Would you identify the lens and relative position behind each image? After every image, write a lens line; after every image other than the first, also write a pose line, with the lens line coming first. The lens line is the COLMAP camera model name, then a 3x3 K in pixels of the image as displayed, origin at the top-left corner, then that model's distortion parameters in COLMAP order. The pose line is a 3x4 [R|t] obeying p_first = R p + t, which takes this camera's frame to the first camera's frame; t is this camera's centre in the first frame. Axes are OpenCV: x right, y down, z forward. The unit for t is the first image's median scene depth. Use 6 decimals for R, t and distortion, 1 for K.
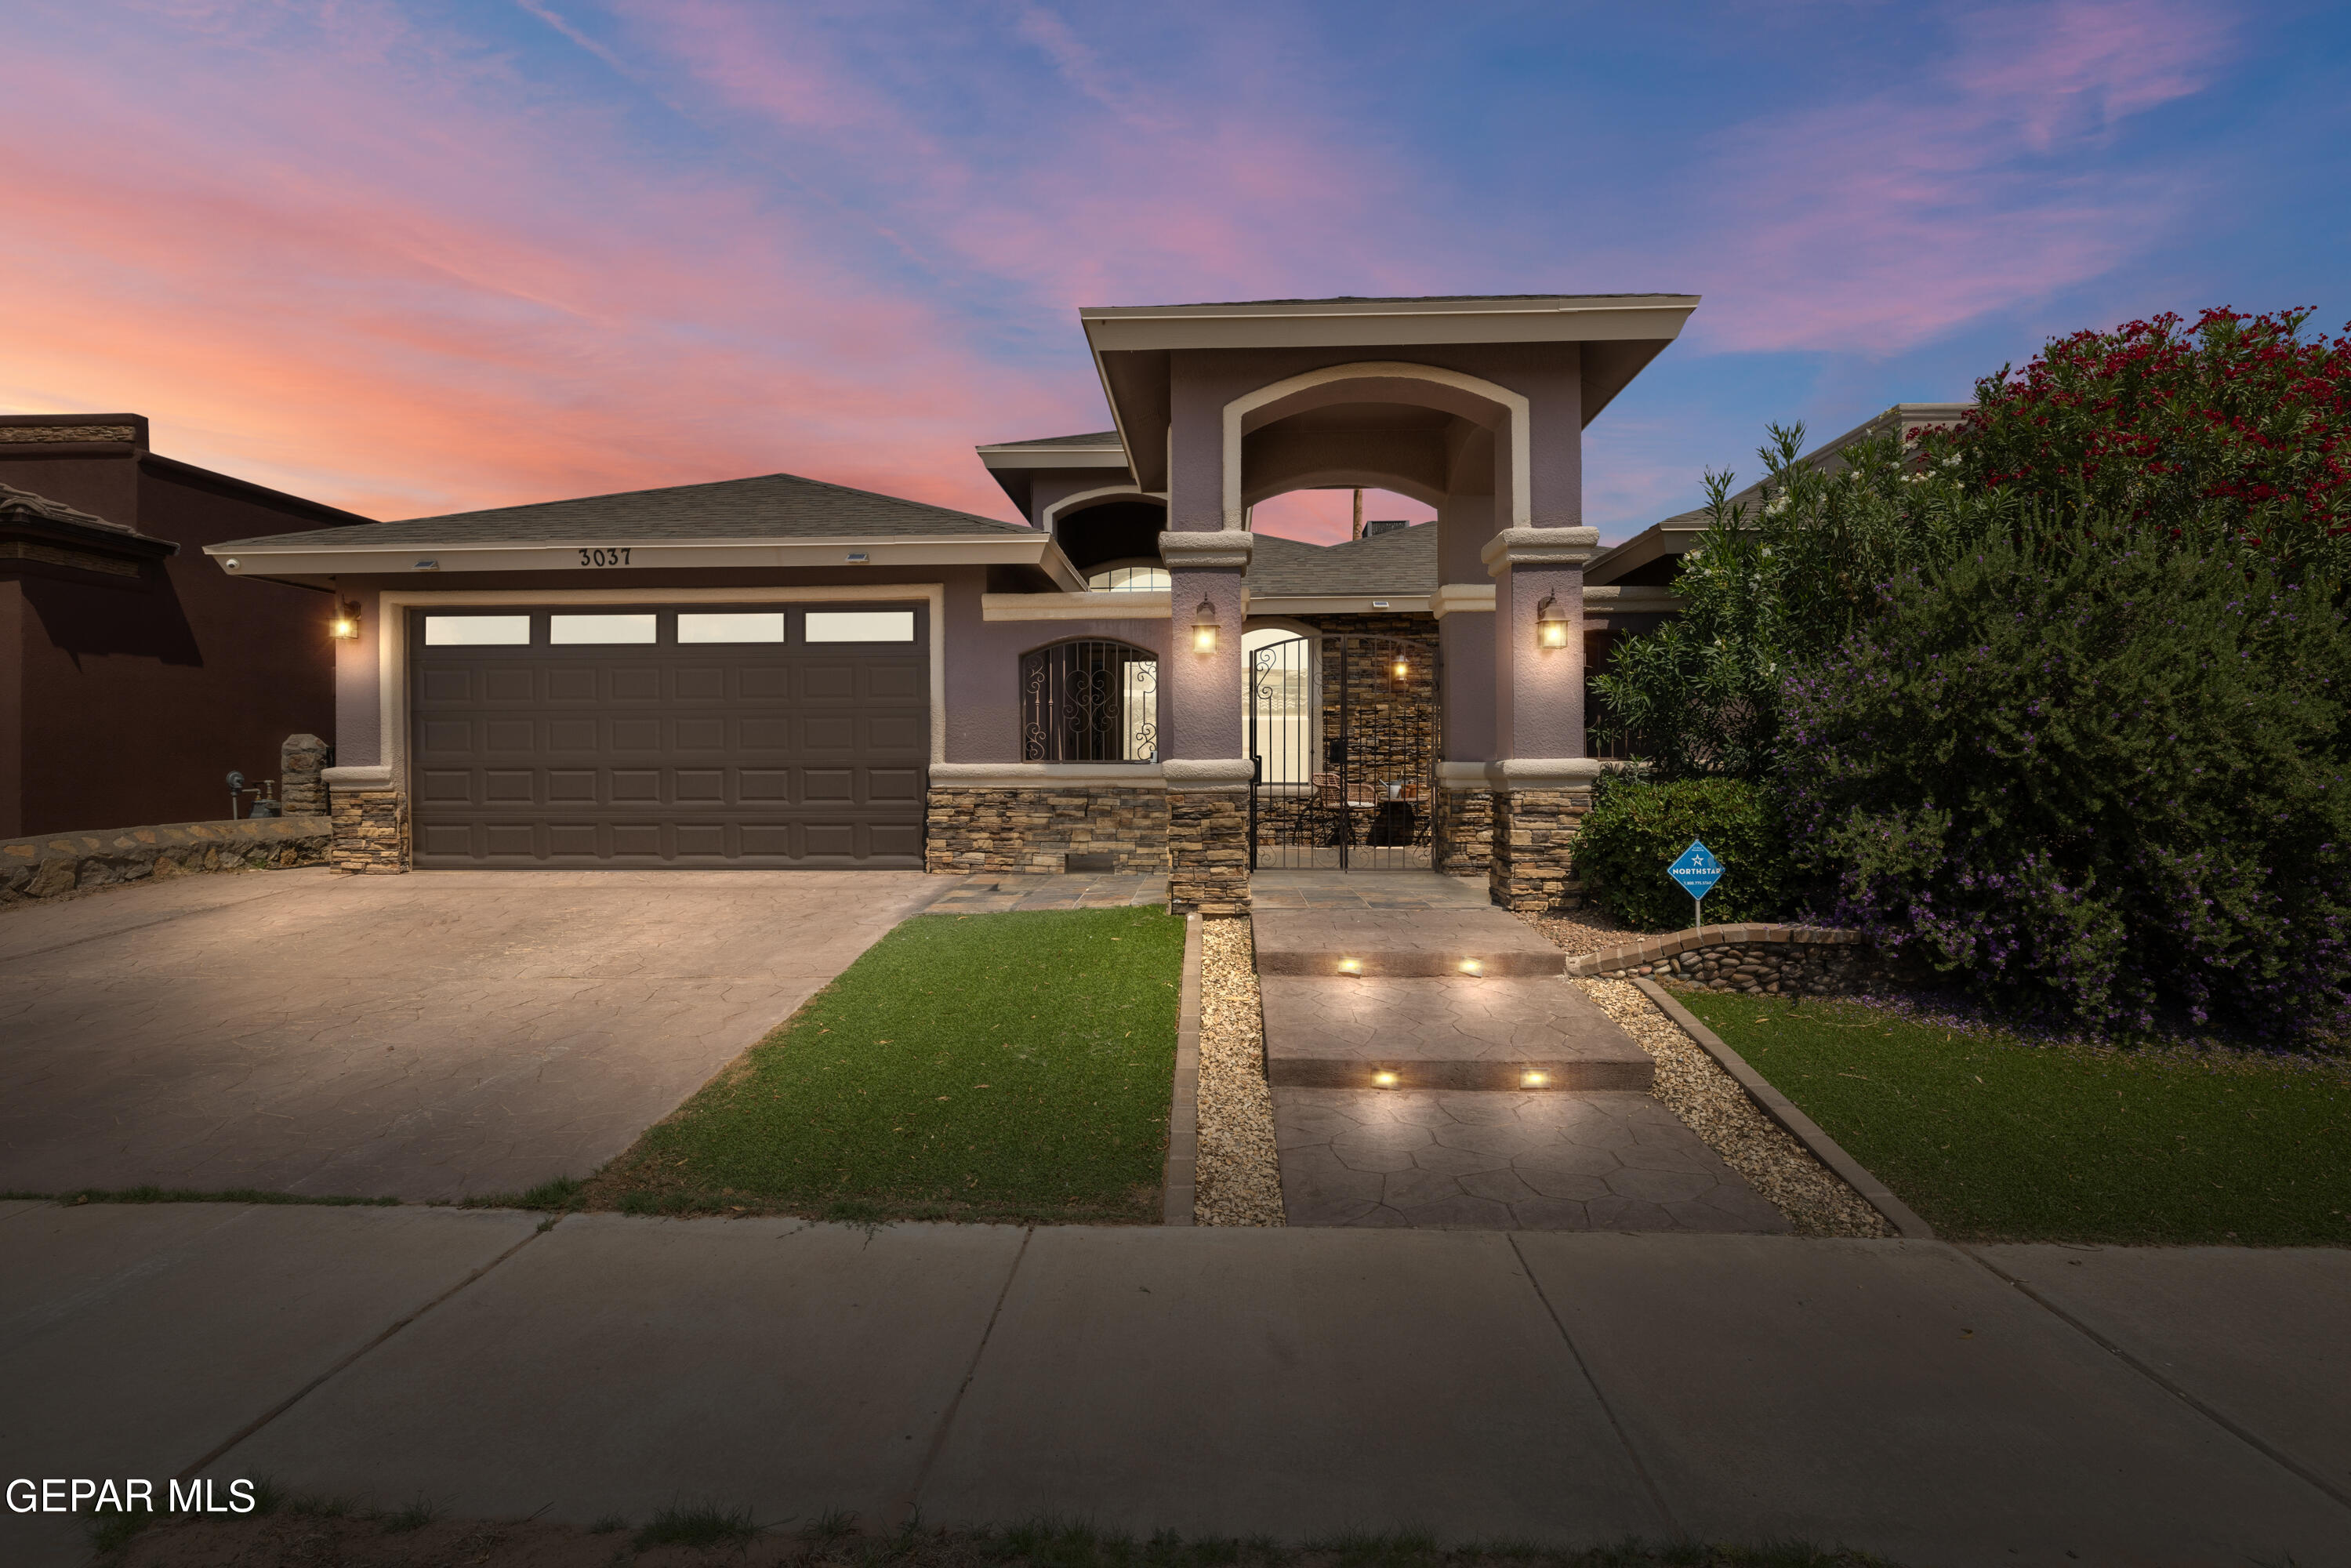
lens RADIAL K [[1188.1, 0, 1171.6], [0, 1188.1, 761.5], [0, 0, 1]] dist [-0.000326, 0.000117]
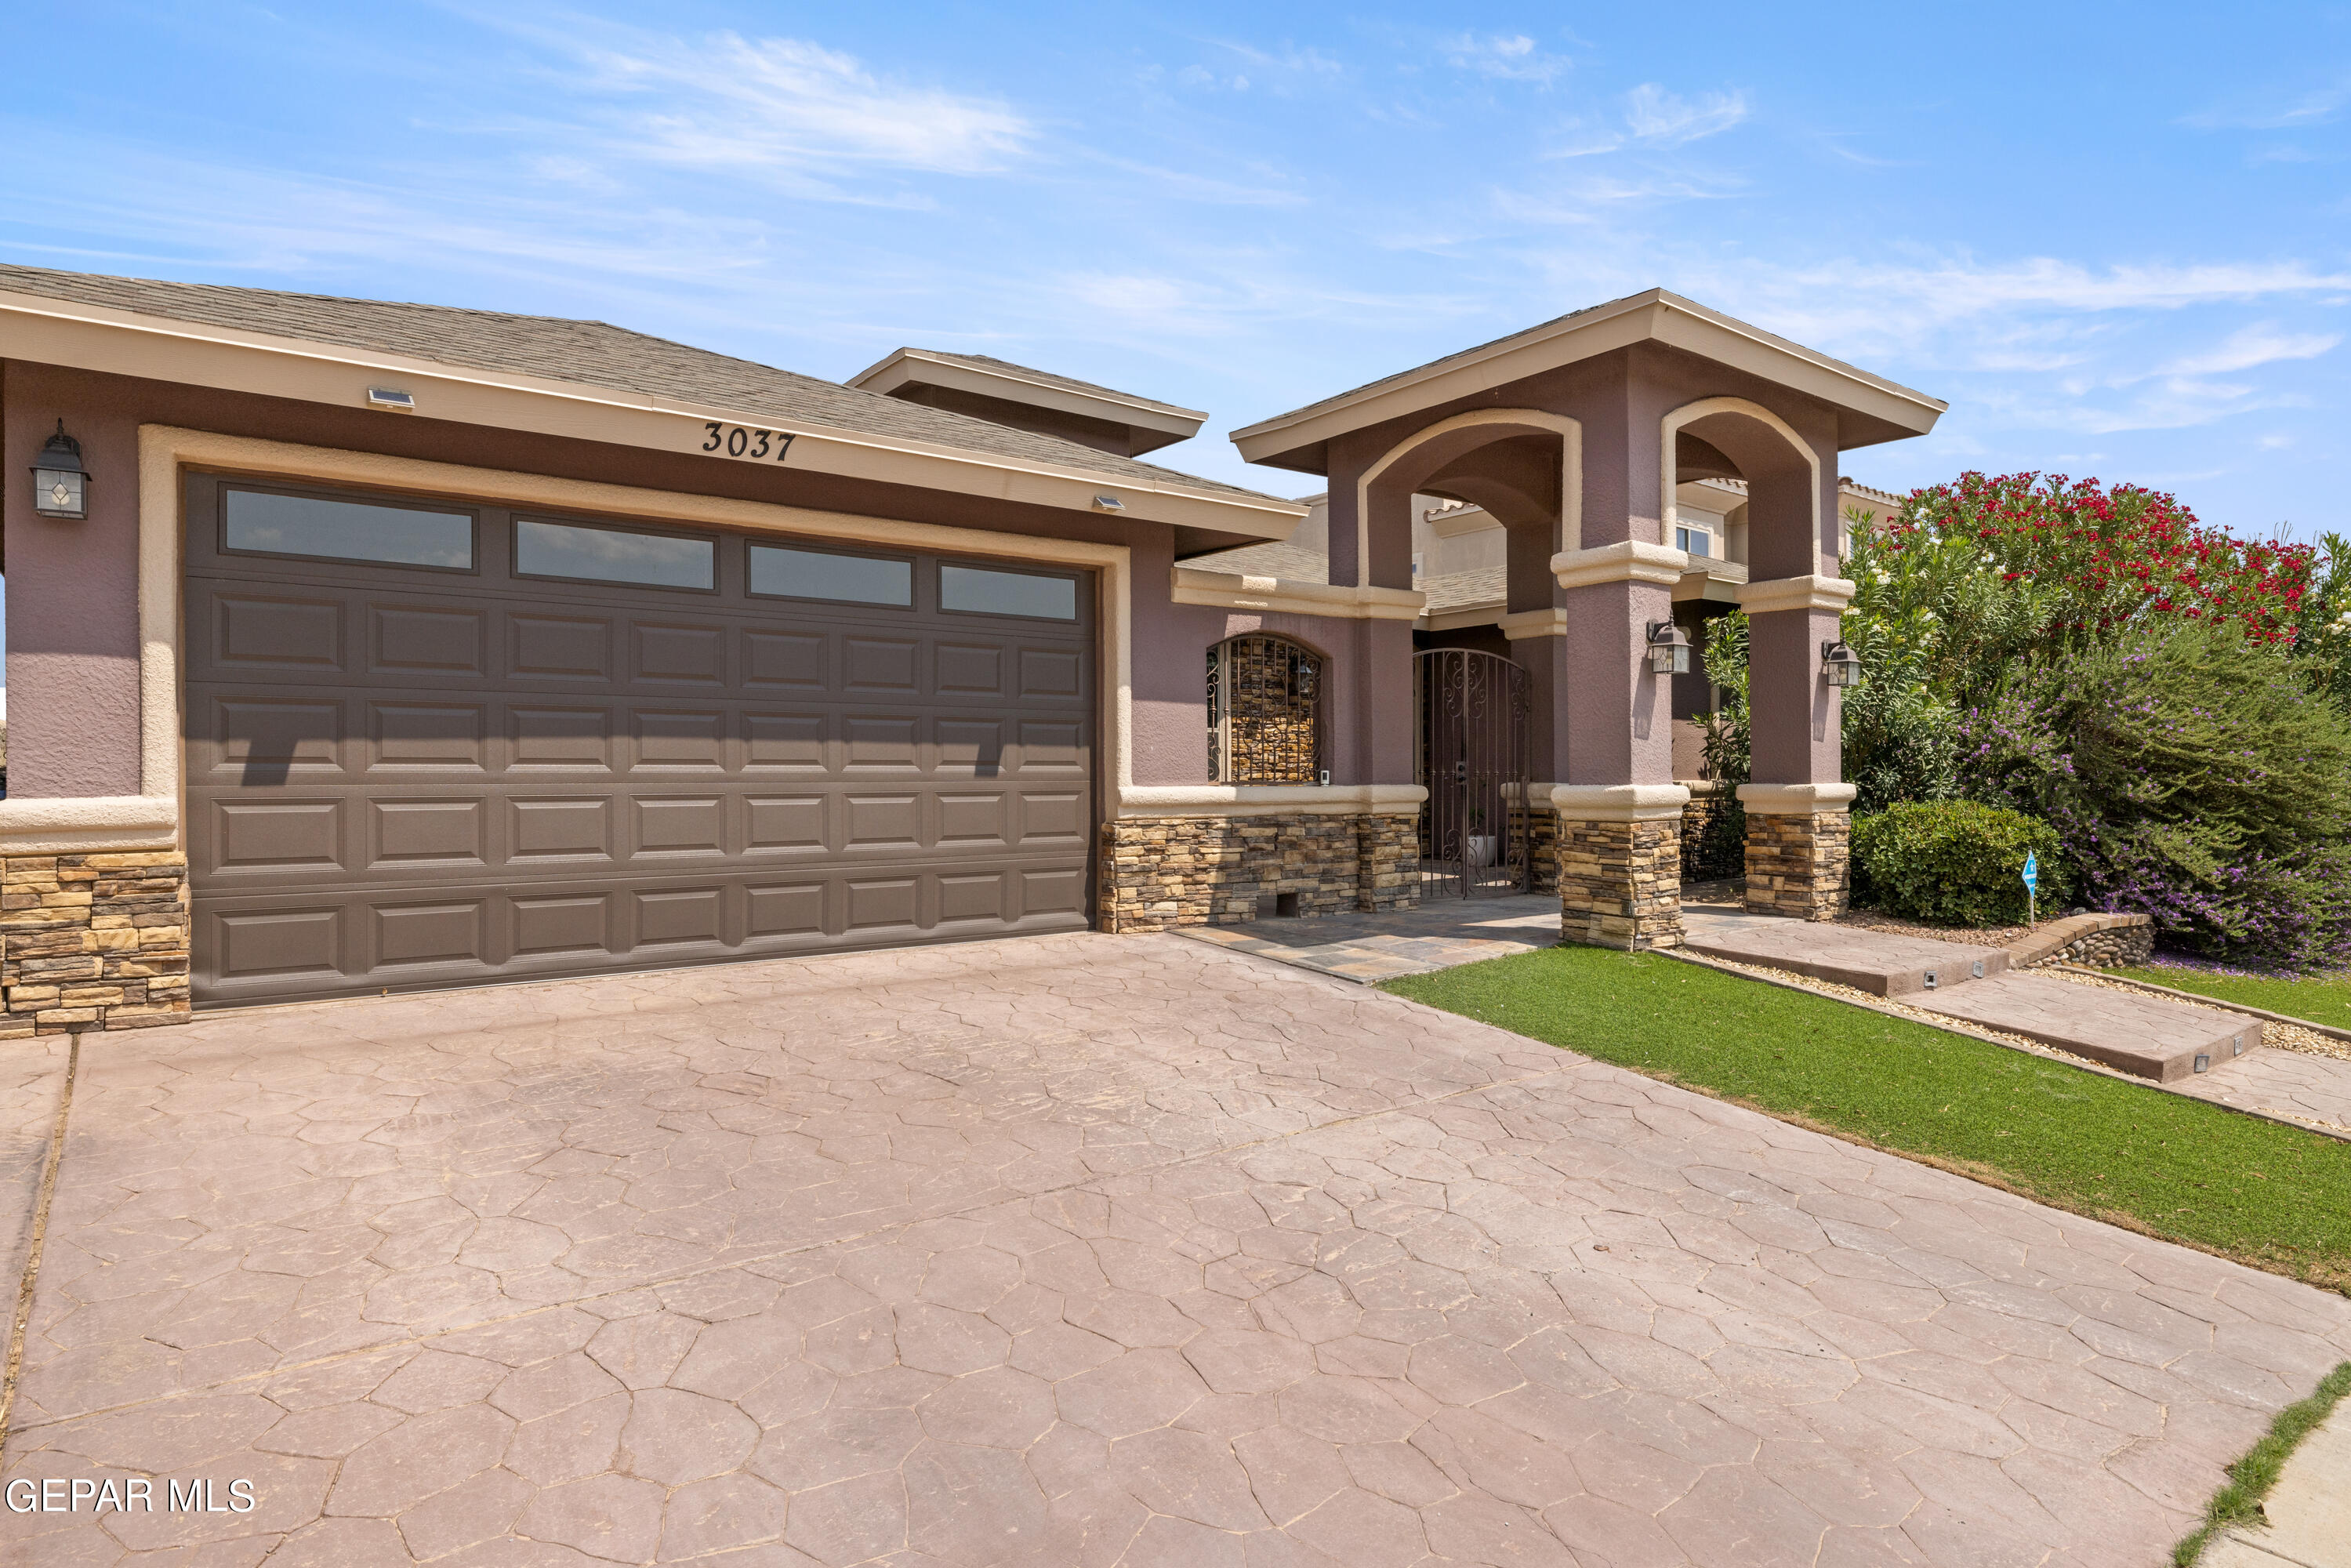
lens RADIAL K [[1347.9, 0, 1173.3], [0, 1347.9, 758.4], [0, 0, 1]] dist [0.001397, 0.000717]
pose [[0.747941, 0.009235, 0.663701, -0.744041], [-0.005248, 0.999954, -0.008001, -0.009335], [-0.663744, 0.002501, 0.747956, 0.344990]]
